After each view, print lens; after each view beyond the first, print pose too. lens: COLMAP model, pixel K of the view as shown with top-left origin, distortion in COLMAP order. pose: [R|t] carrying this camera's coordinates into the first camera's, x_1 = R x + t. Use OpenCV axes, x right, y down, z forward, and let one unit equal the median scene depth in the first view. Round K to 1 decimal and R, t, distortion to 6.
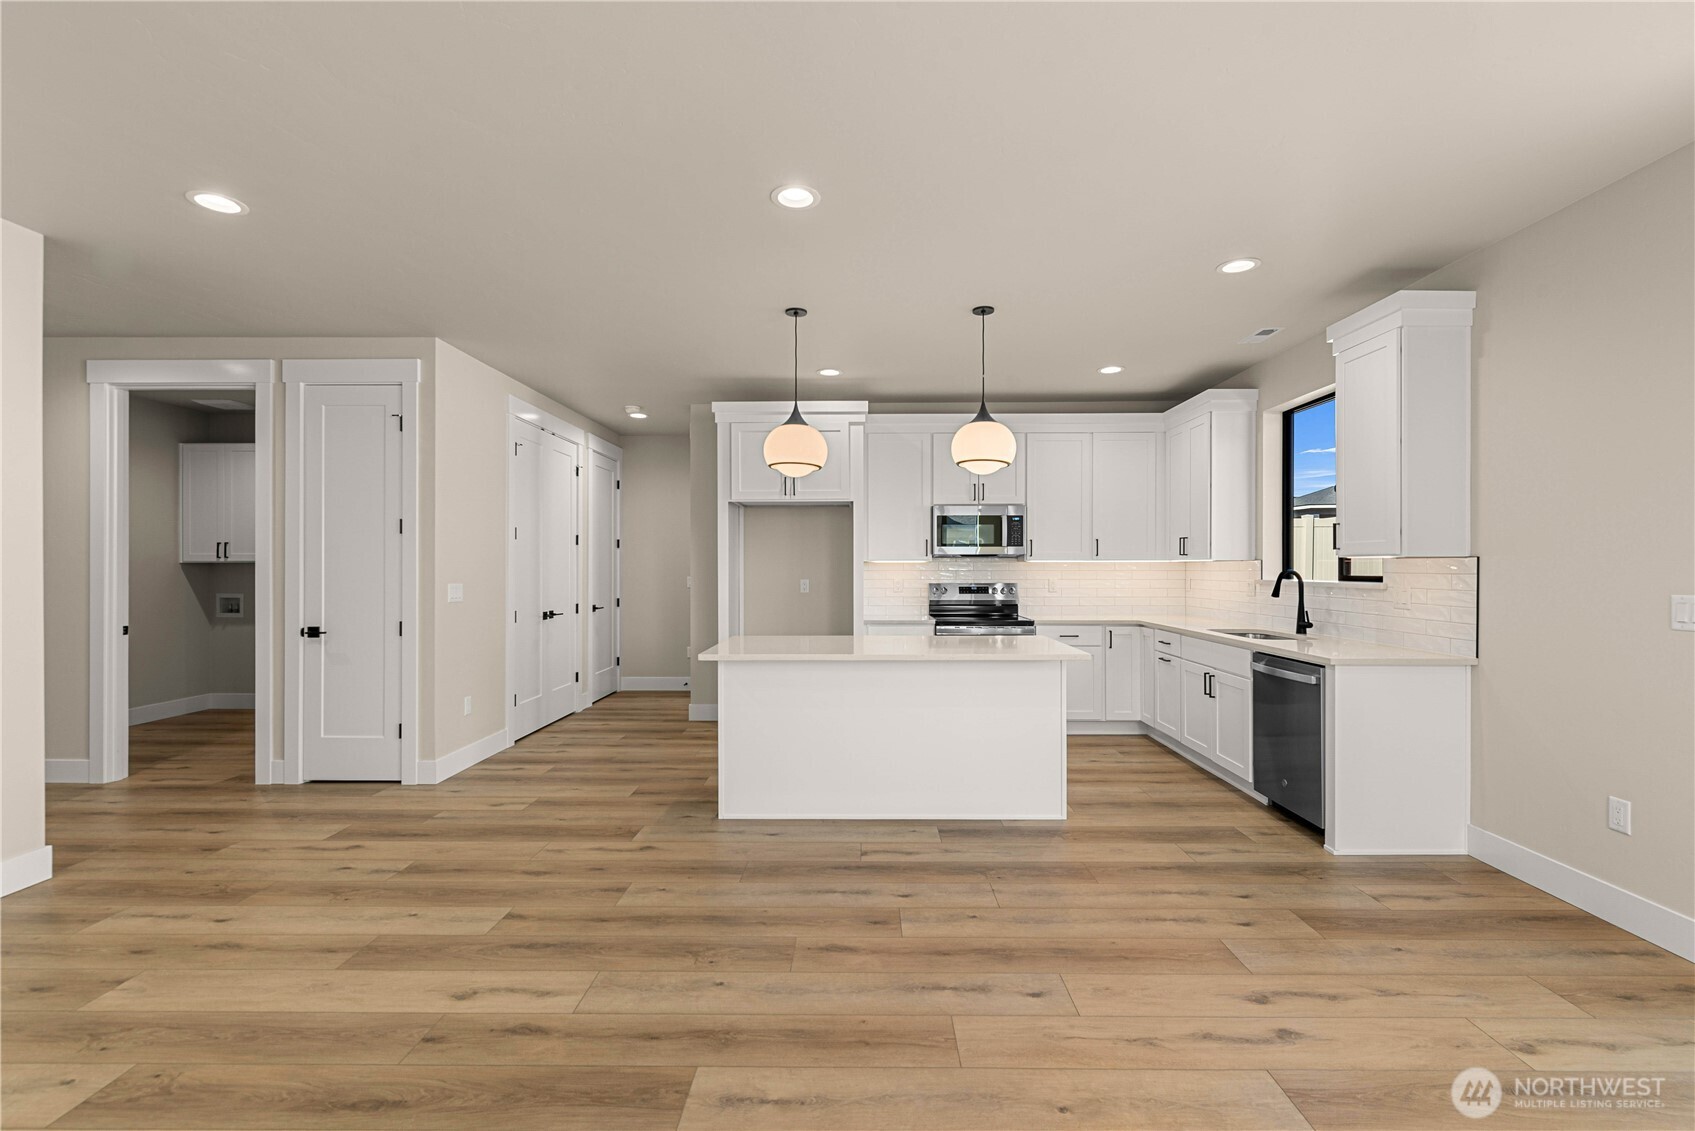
lens RADIAL K [[737.3, 0, 861.7], [0, 737.3, 564.5], [0, 0, 1]] dist [0.000929, -0.000174]
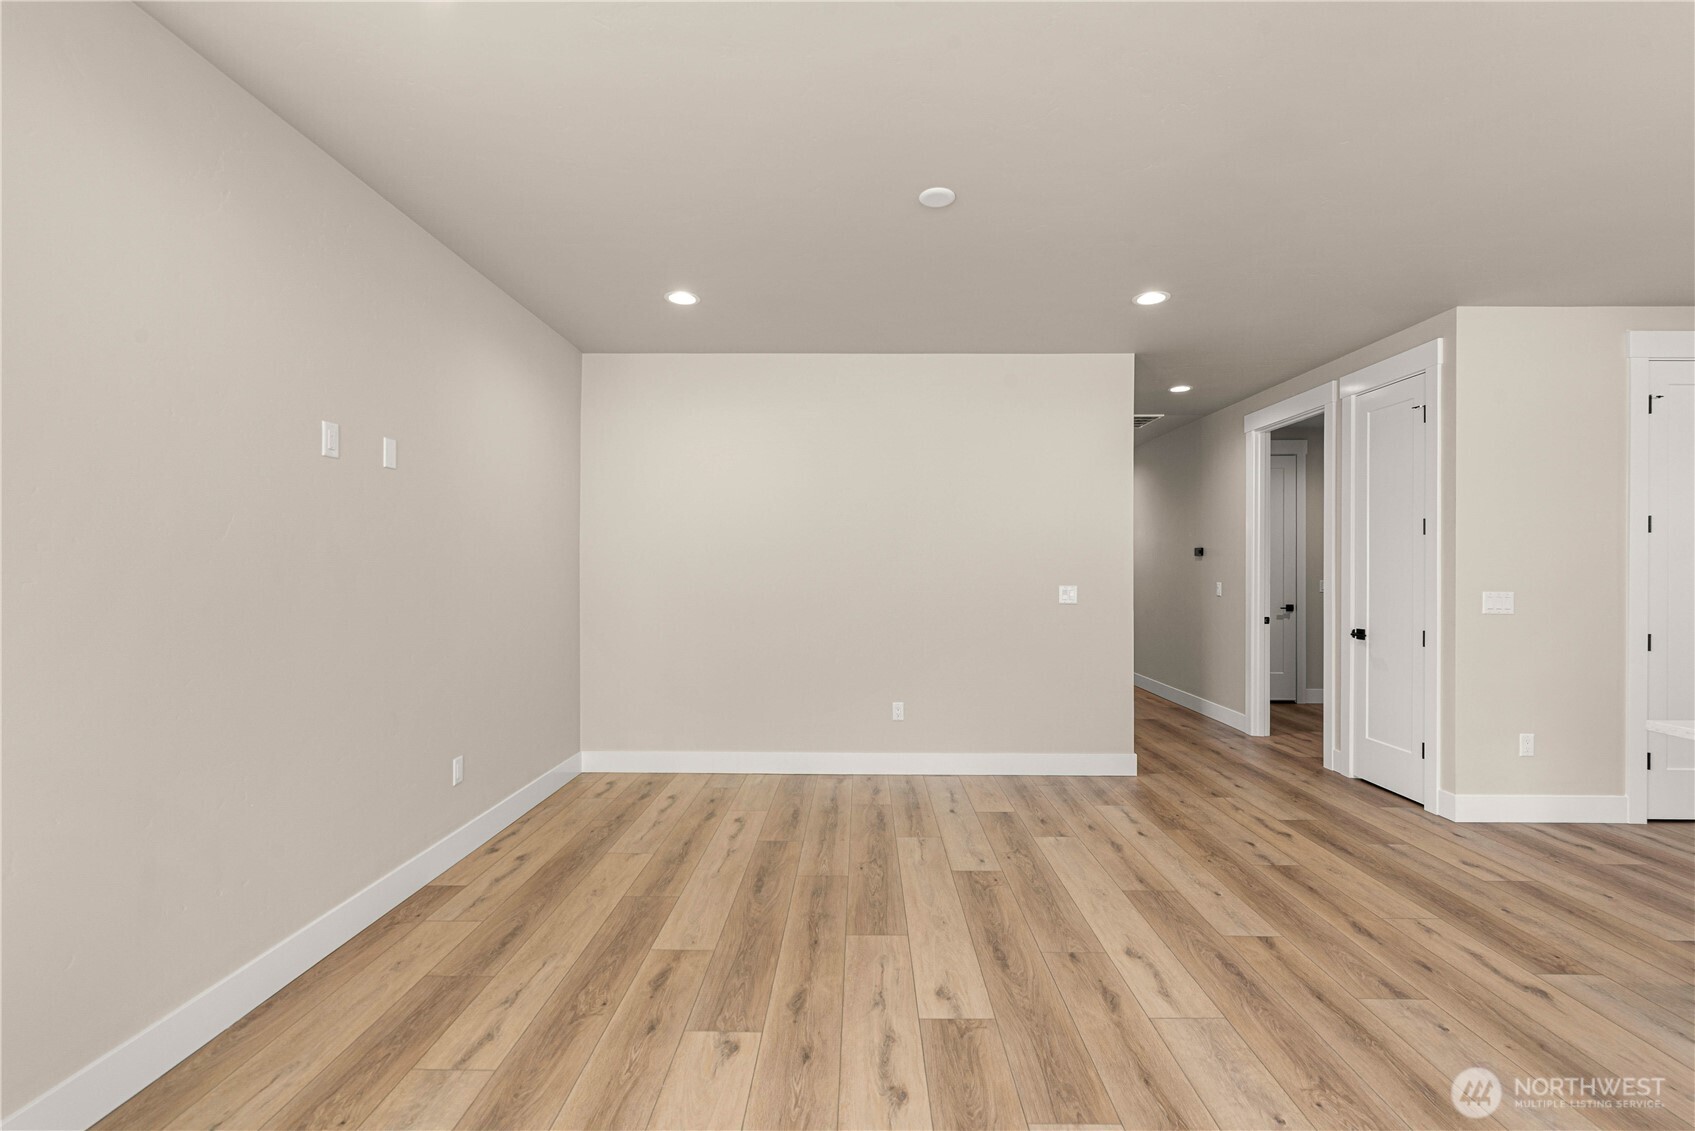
lens RADIAL K [[739.8, 0, 846.6], [0, 739.8, 566.5], [0, 0, 1]] dist [0.001387, -0.000104]
pose [[-0.006985, -0.003773, -0.999968, 0.373689], [0.001121, 0.999992, -0.003781, -0.000165], [0.999975, -0.001148, -0.006981, 0.362984]]
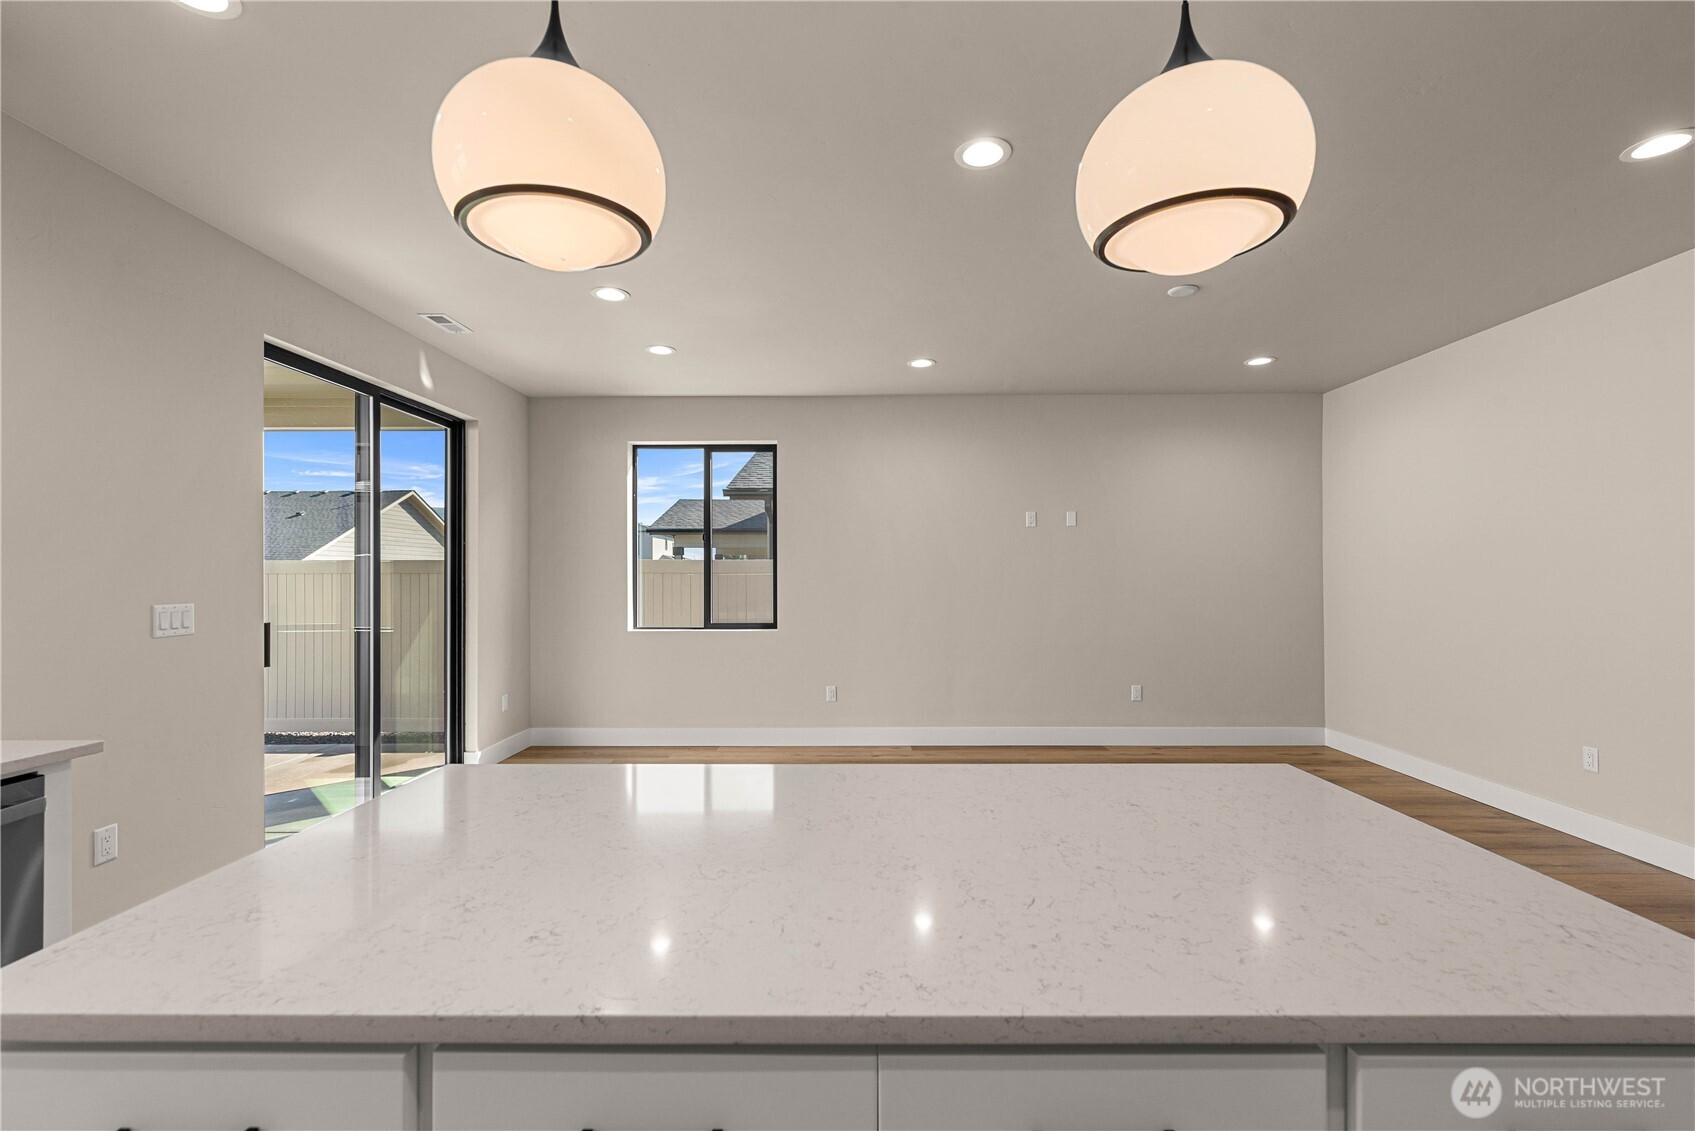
lens RADIAL K [[733.2, 0, 862.0], [0, 733.2, 569.8], [0, 0, 1]] dist [0.000433, 0.000565]
pose [[-0.999984, 0.004641, -0.003366, 0.042721], [0.004685, 0.999902, -0.013178, 0.005295], [0.003305, -0.013193, -0.999908, 1.453045]]
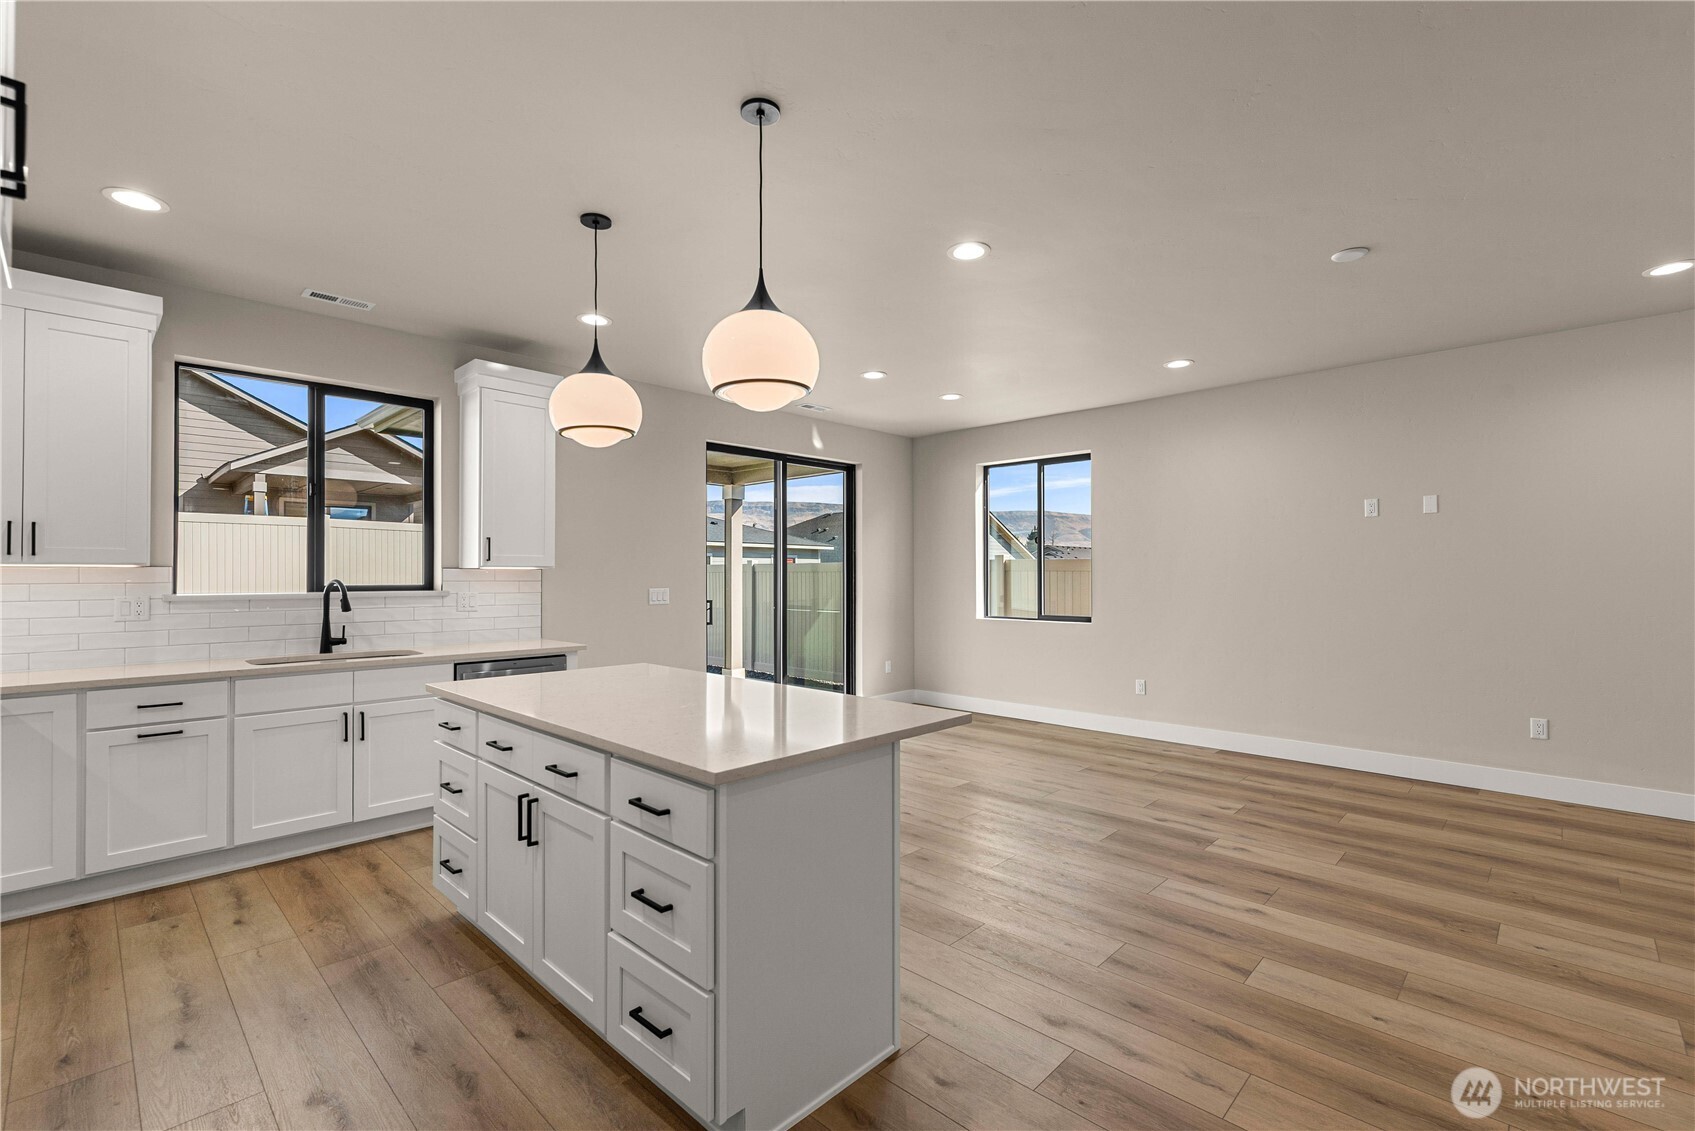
lens RADIAL K [[748.0, 0, 858.1], [0, 748.0, 566.0], [0, 0, 1]] dist [-0.000299, 0.000009]
pose [[-0.730315, 0.012028, 0.683004, -0.585500], [0.000503, 0.999854, -0.017070, 0.007719], [-0.683110, -0.012123, -0.730215, 1.526297]]
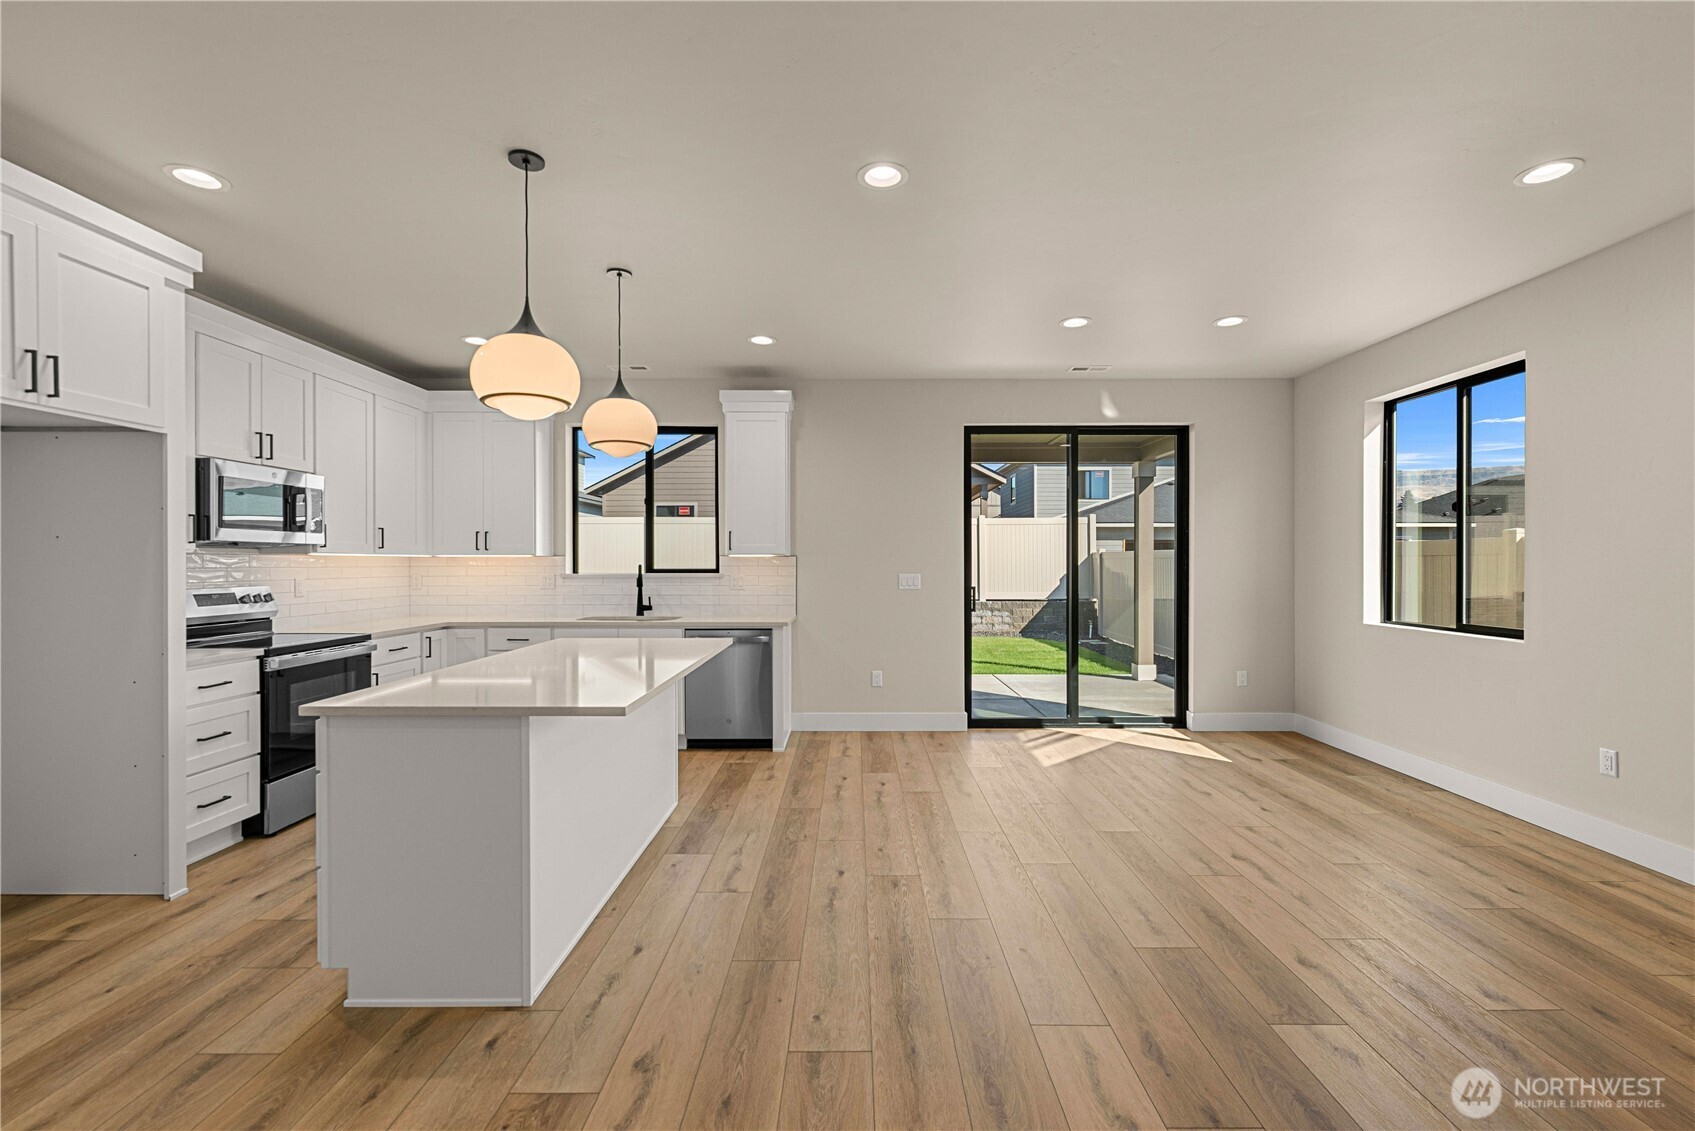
lens RADIAL K [[735.3, 0, 847.5], [0, 735.3, 565.5], [0, 0, 1]] dist [-0.002208, -0.000318]
pose [[-0.002161, -0.003862, 0.999990, -0.815502], [-0.002549, 0.999989, 0.003857, 0.003961], [-0.999994, -0.002541, -0.002170, 0.816105]]
